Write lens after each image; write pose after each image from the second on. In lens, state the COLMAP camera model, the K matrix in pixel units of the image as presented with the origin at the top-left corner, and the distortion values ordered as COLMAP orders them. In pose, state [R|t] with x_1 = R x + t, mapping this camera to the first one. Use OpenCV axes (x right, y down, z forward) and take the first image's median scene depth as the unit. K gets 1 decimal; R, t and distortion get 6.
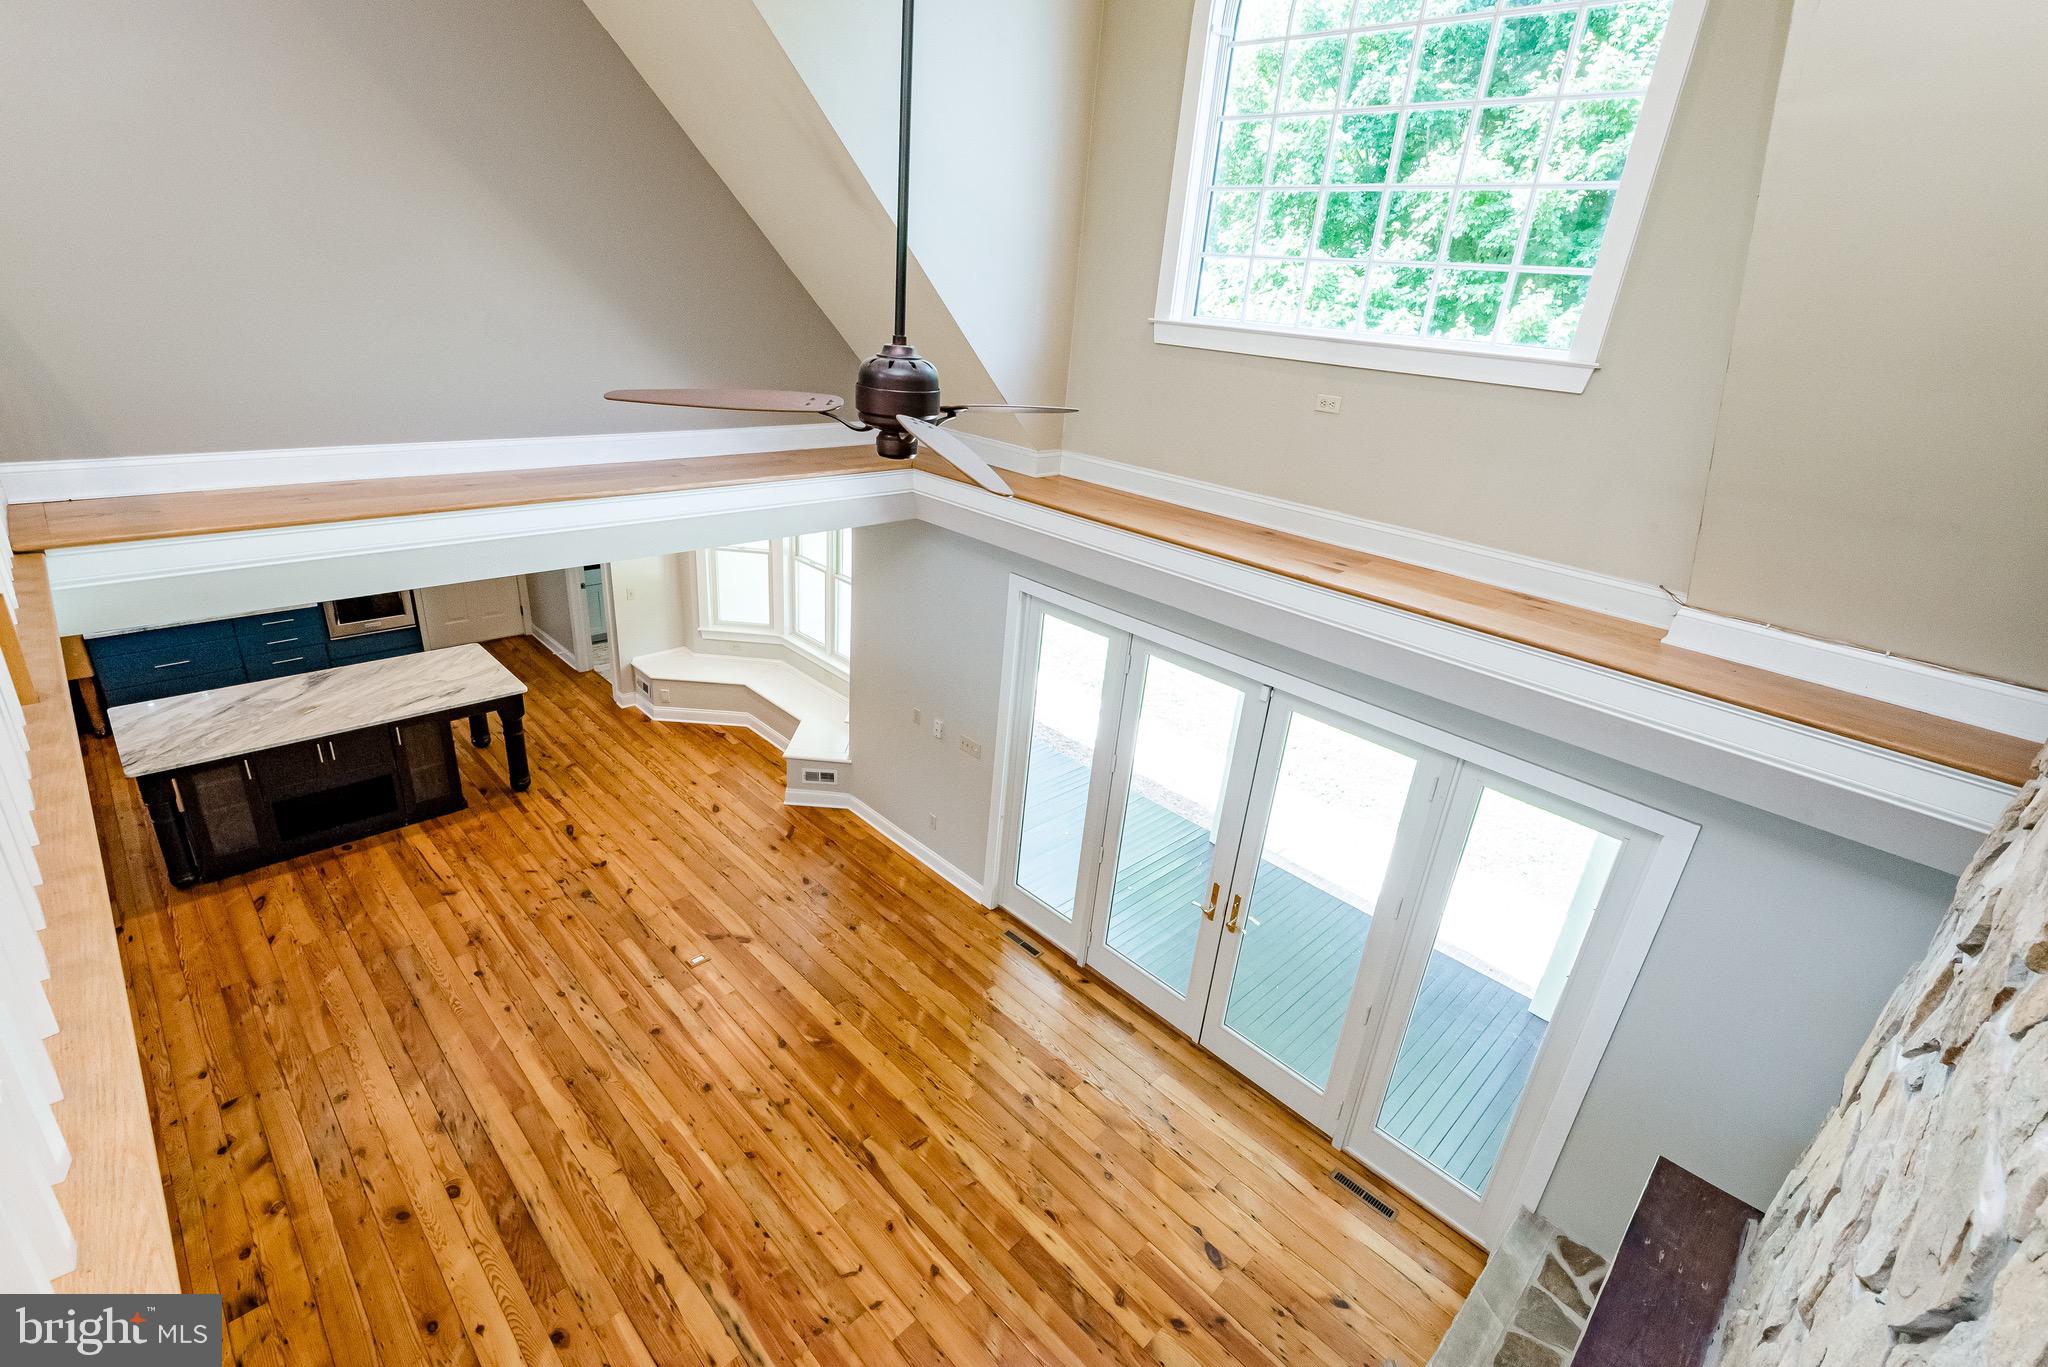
lens RADIAL K [[927.7, 0, 998.3], [0, 927.7, 673.9], [0, 0, 1]] dist [0.034272, -0.015125]
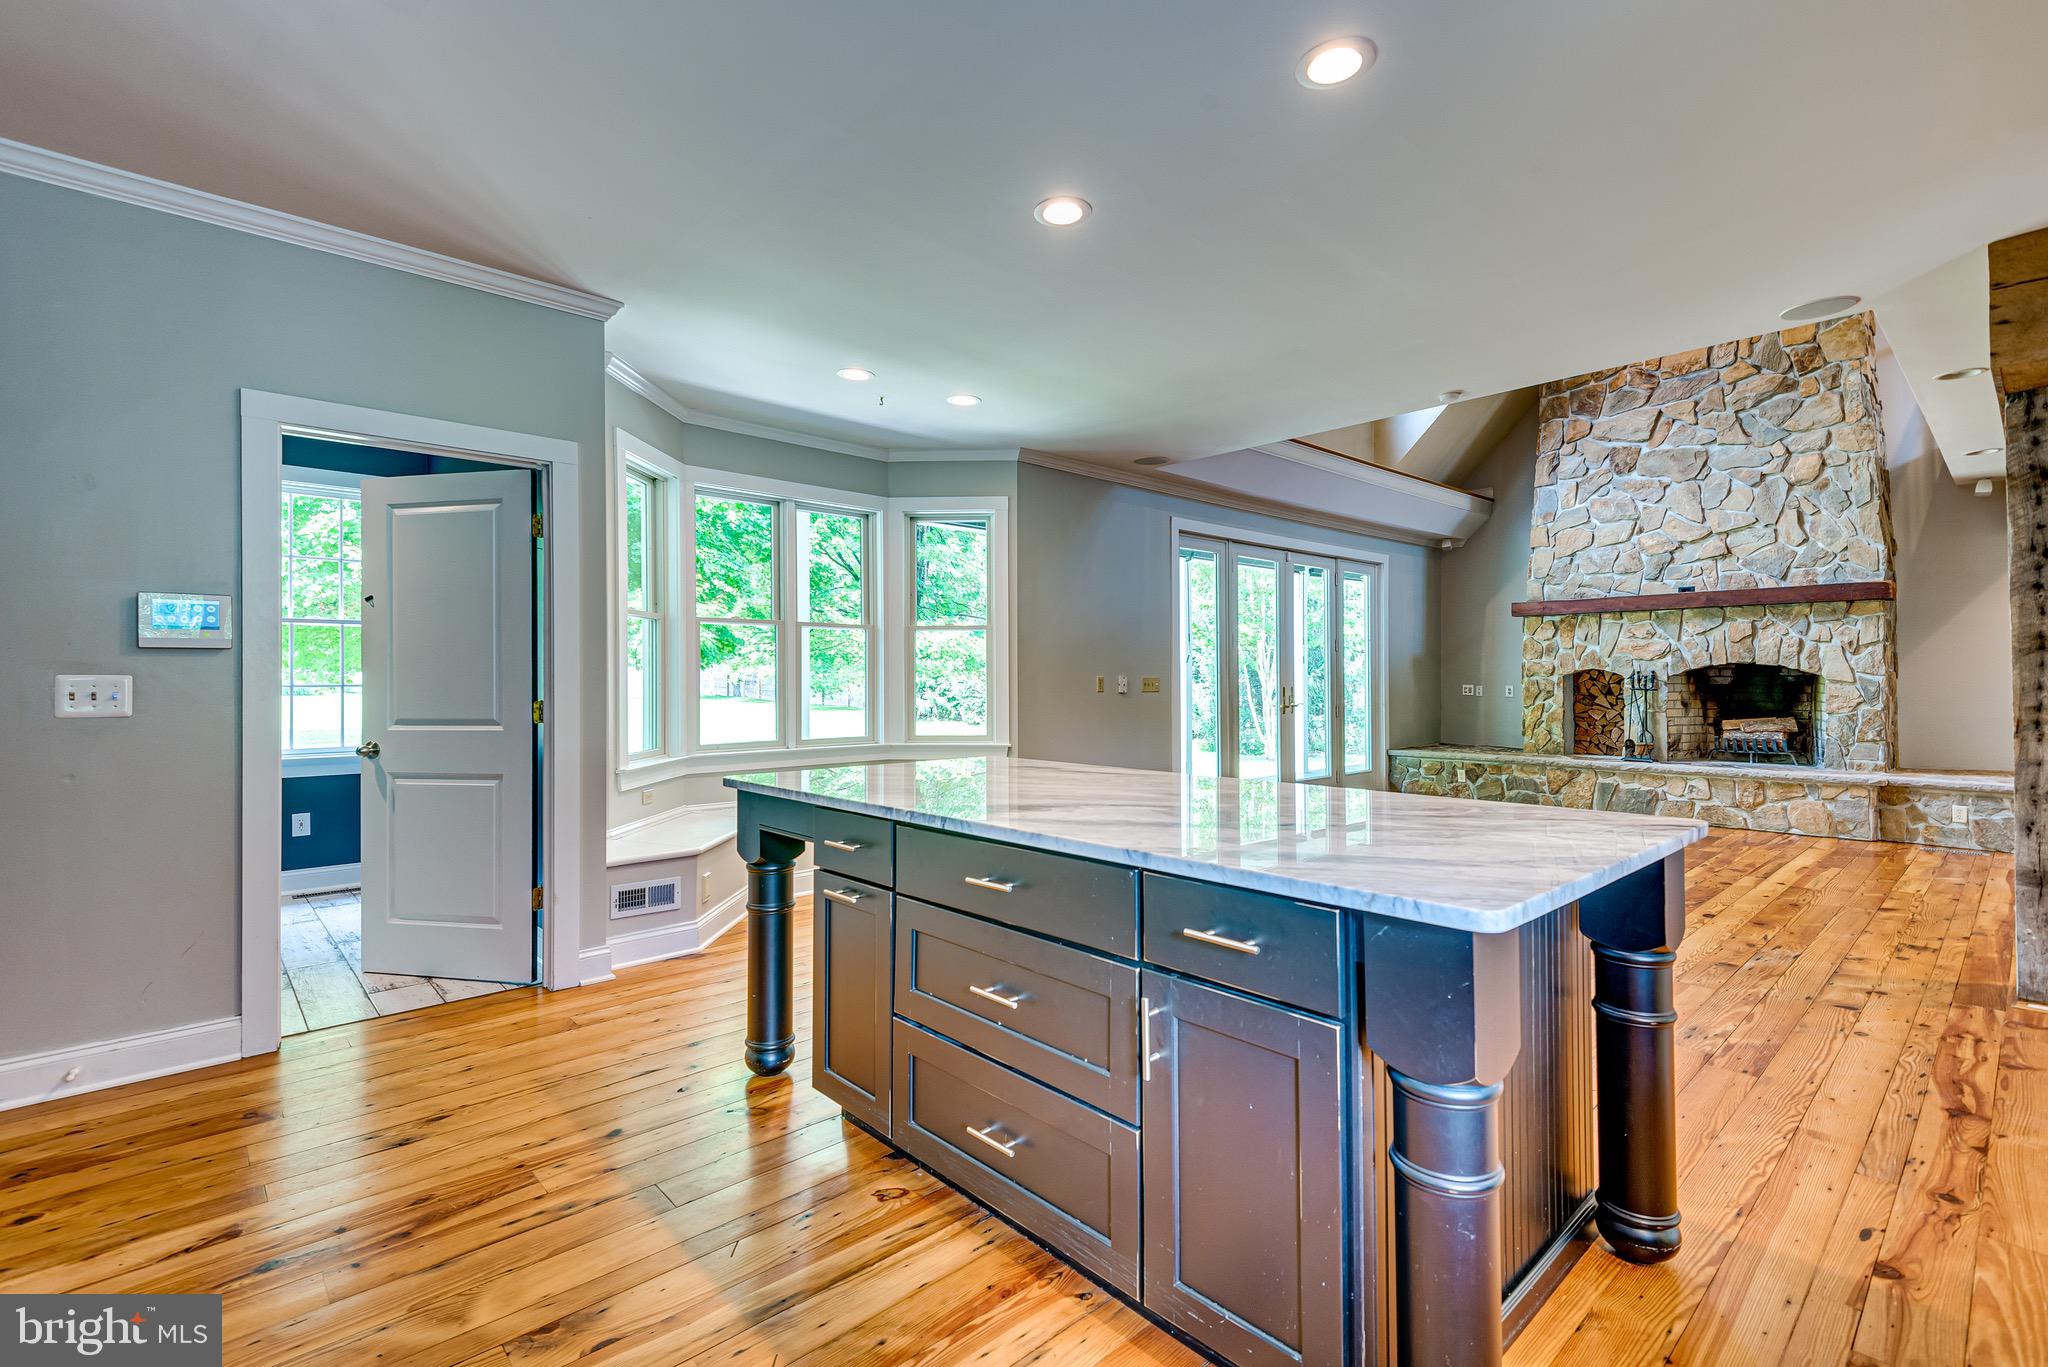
lens RADIAL K [[926.4, 0, 1018.5], [0, 926.4, 677.4], [0, 0, 1]] dist [0.035031, -0.015538]
pose [[0.025269, -0.066910, 0.997439, -1.223006], [0.397105, 0.916332, 0.051409, -0.053117], [-0.917425, 0.394789, 0.049725, 1.152119]]
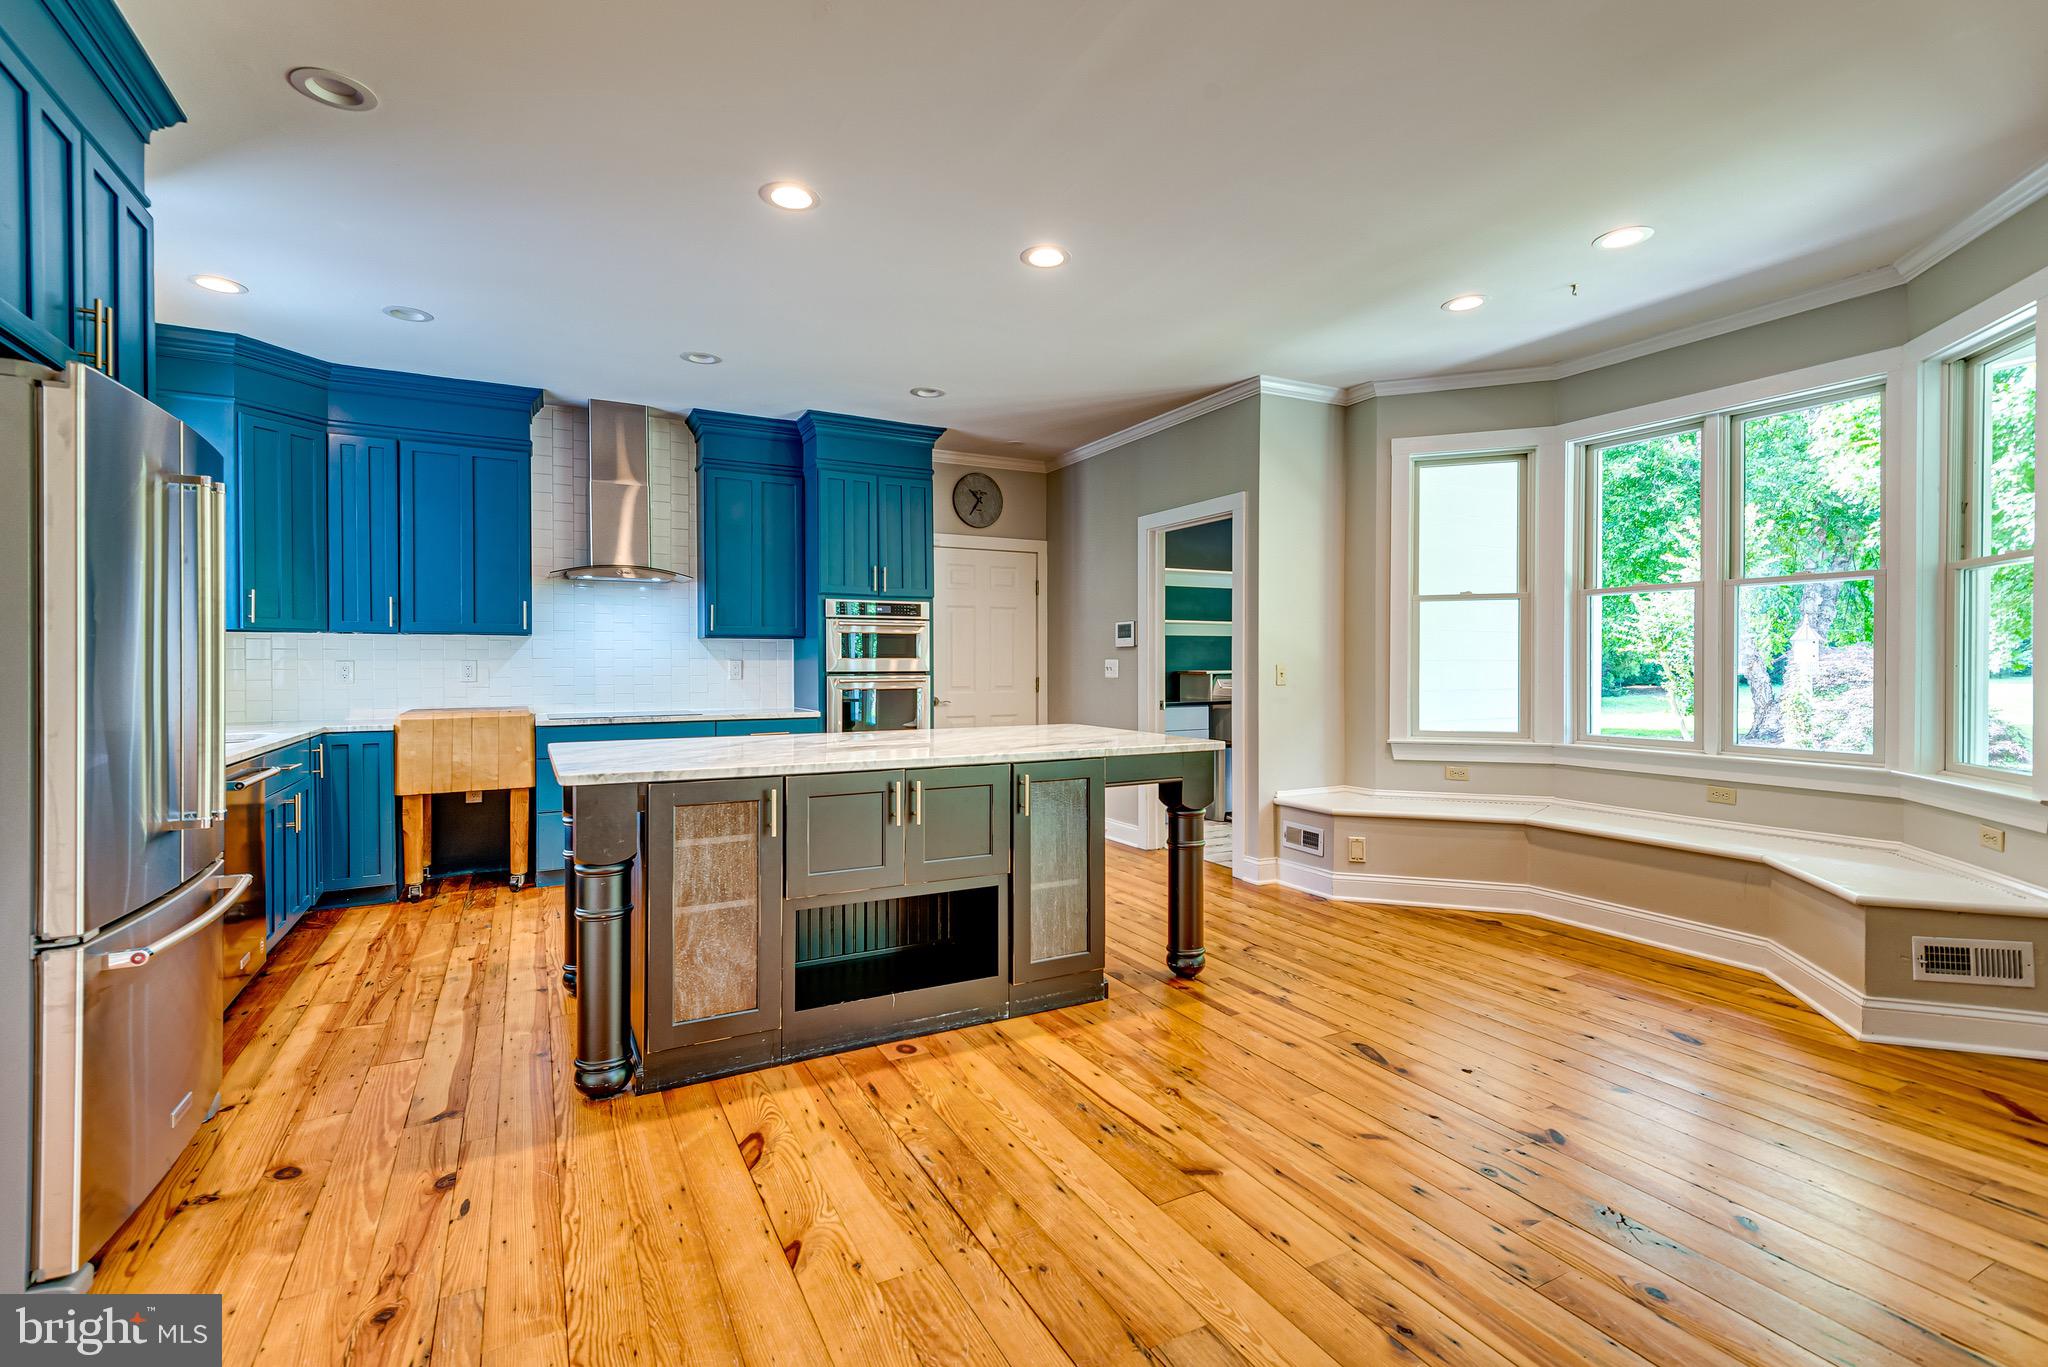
lens RADIAL K [[926.4, 0, 1018.5], [0, 926.4, 677.4], [0, 0, 1]] dist [0.035031, -0.015538]
pose [[0.957262, -0.070066, -0.280608, -0.574839], [-0.043164, 0.924738, -0.378150, 0.211166], [0.285984, 0.374100, 0.882192, 0.639439]]
